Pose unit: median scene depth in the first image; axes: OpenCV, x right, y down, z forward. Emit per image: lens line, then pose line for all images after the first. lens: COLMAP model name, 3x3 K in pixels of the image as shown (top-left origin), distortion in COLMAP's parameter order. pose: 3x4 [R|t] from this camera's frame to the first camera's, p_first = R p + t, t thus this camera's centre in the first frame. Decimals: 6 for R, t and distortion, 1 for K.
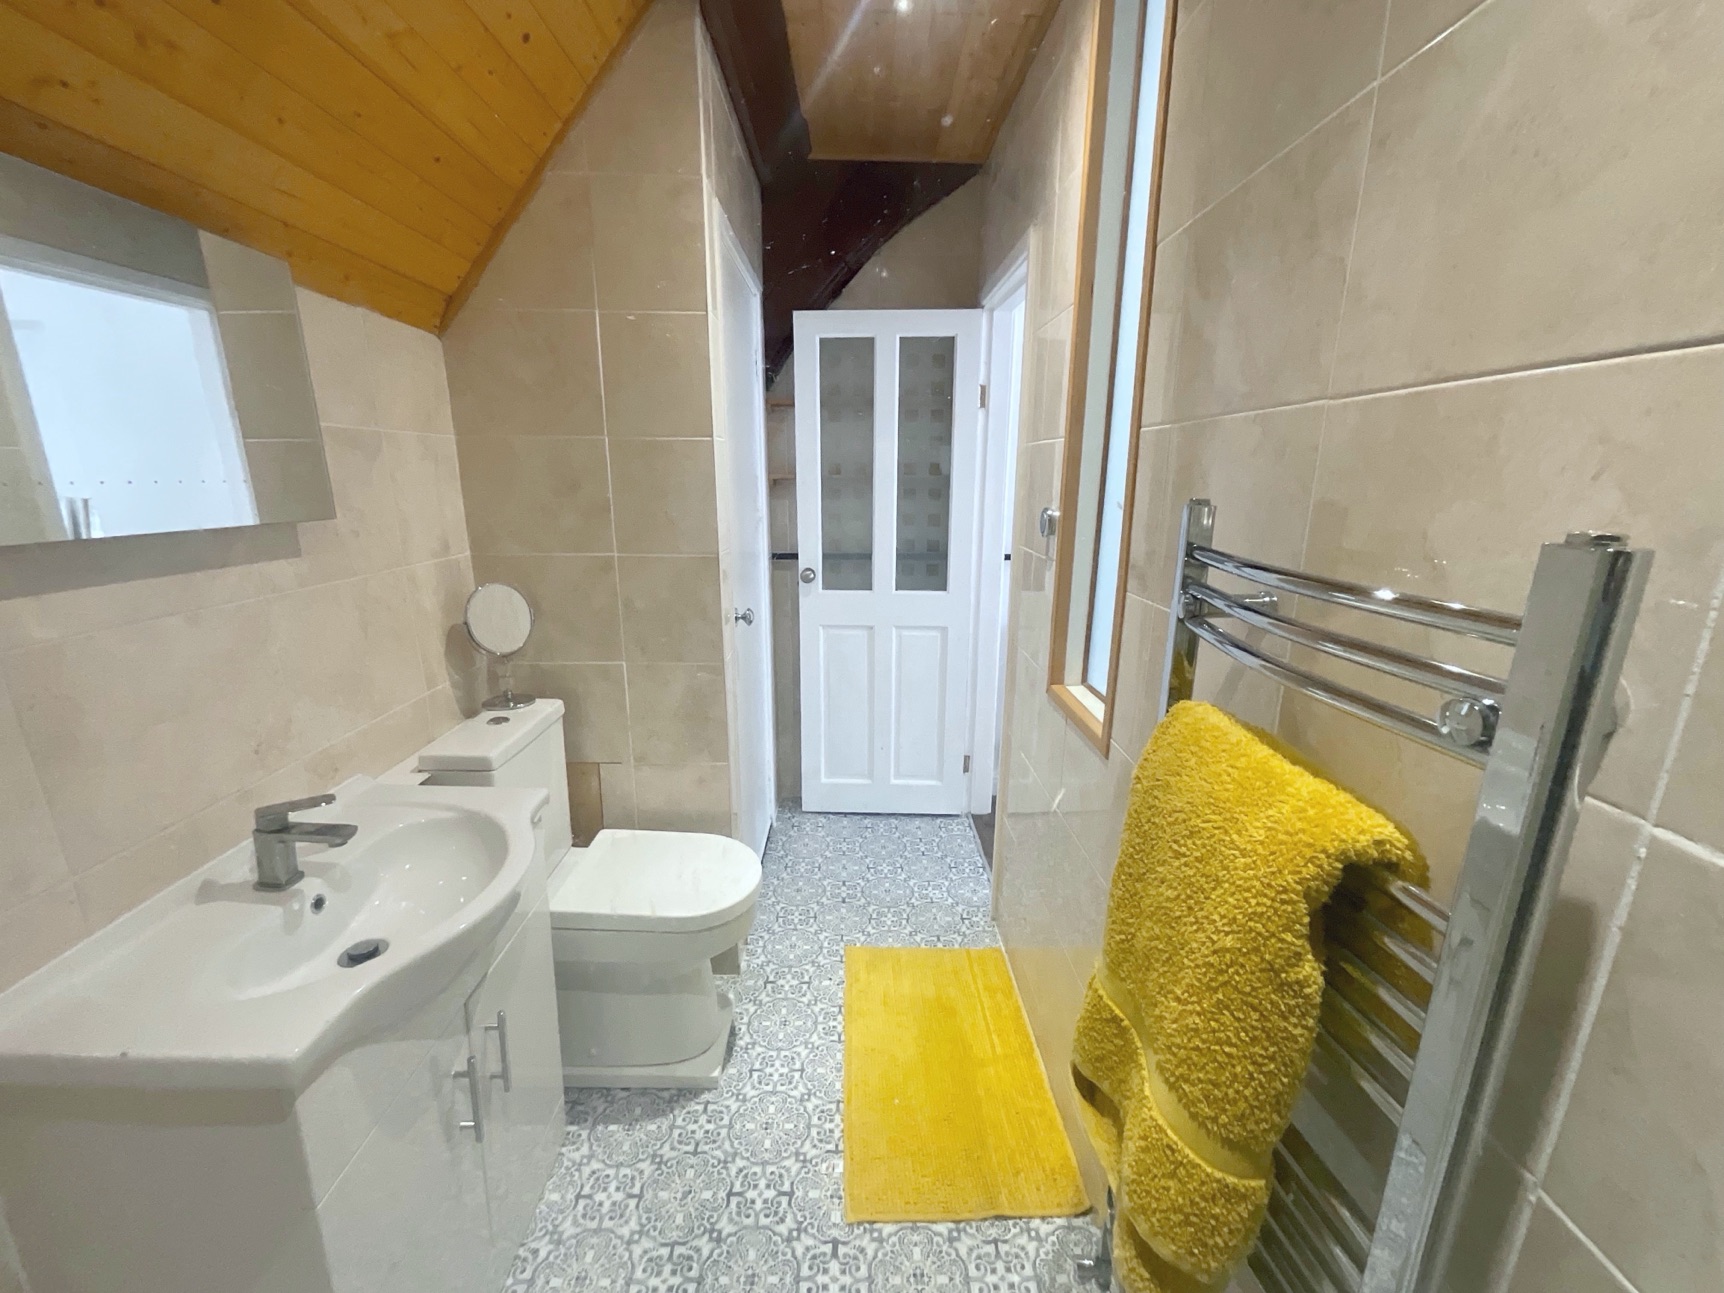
lens RADIAL K [[701.1, 0, 863.2], [0, 701.1, 644.5], [0, 0, 1]] dist [0.001640, 0.000469]
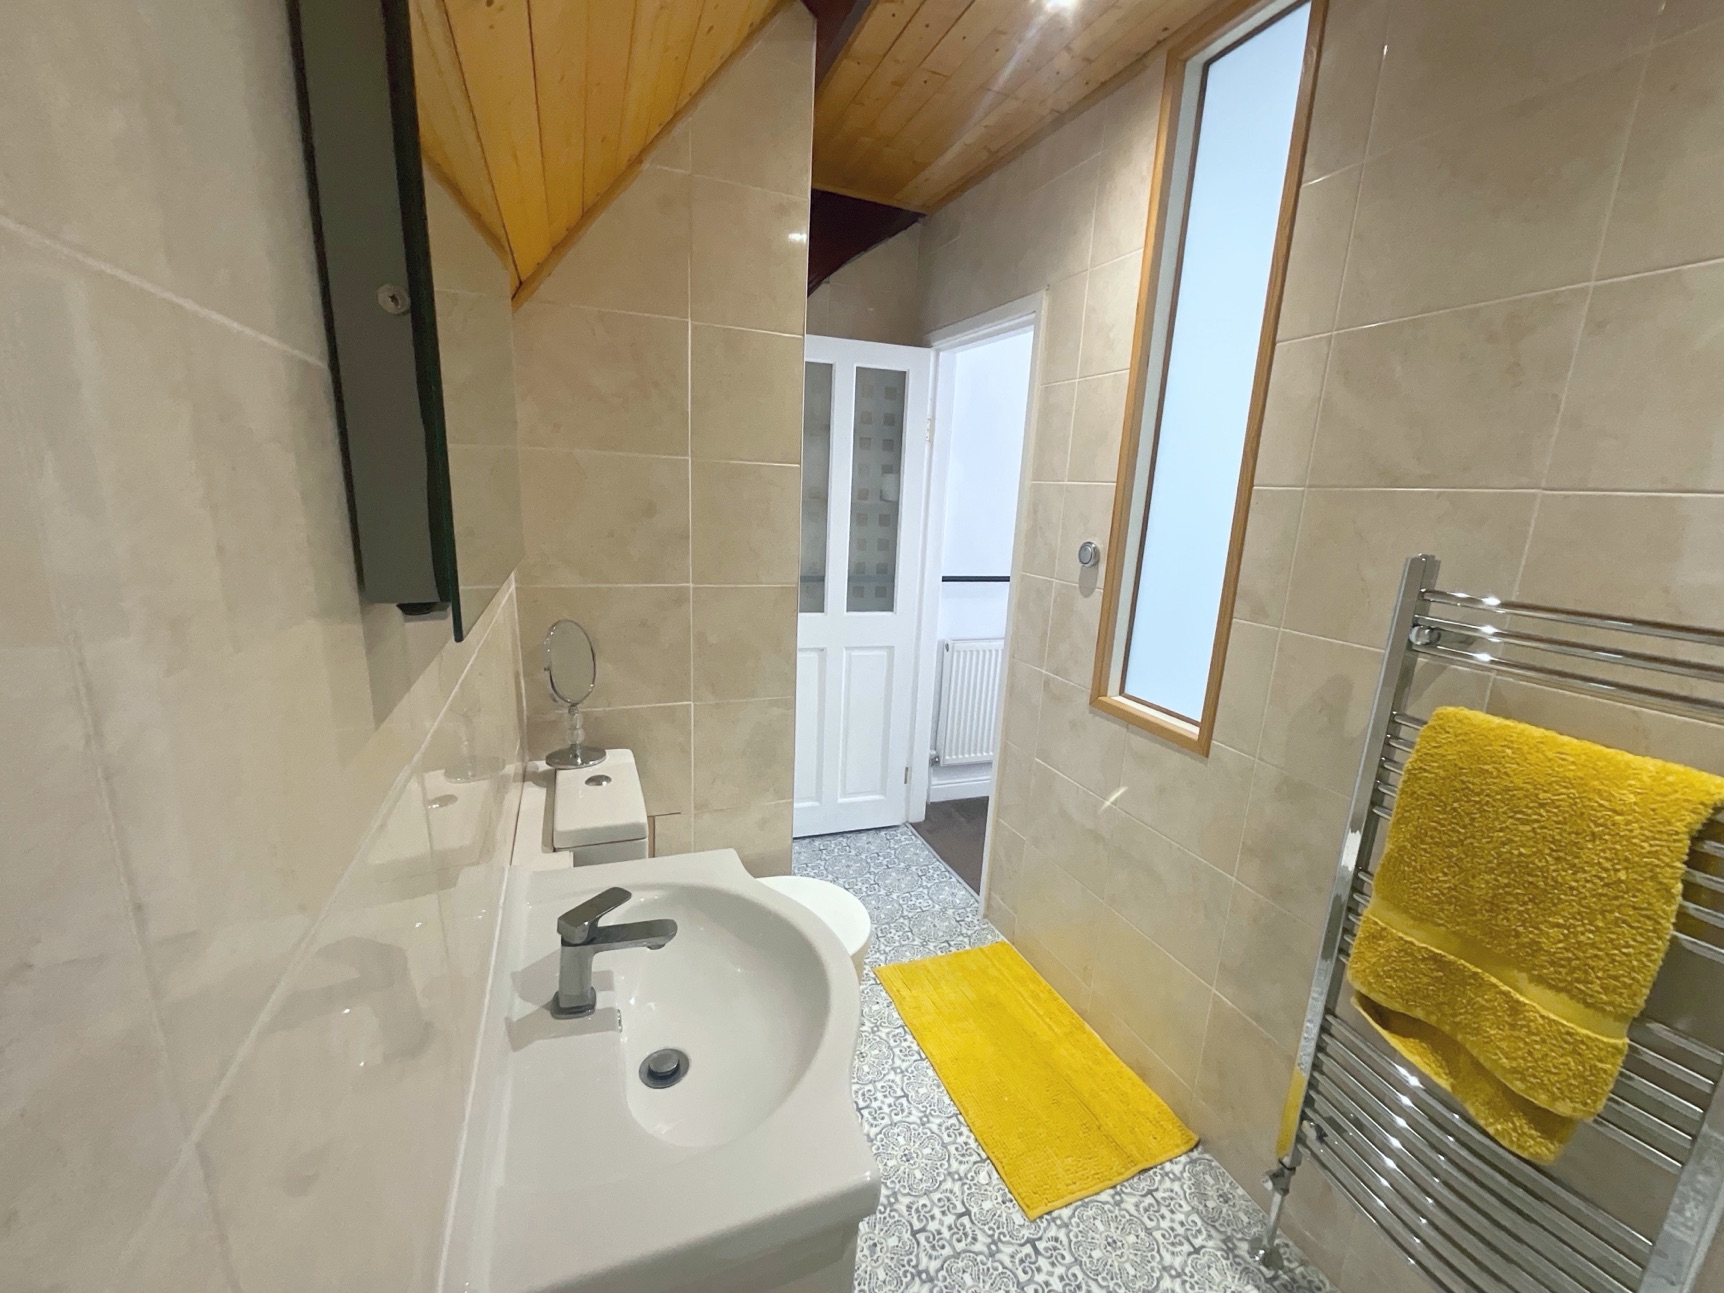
lens RADIAL K [[701.1, 0, 863.2], [0, 701.1, 644.5], [0, 0, 1]] dist [0.001640, 0.000469]
pose [[0.933197, -0.038258, 0.357324, -0.499208], [0.043619, 0.999024, -0.006953, -0.037077], [-0.356709, 0.022074, 0.933955, 0.070546]]
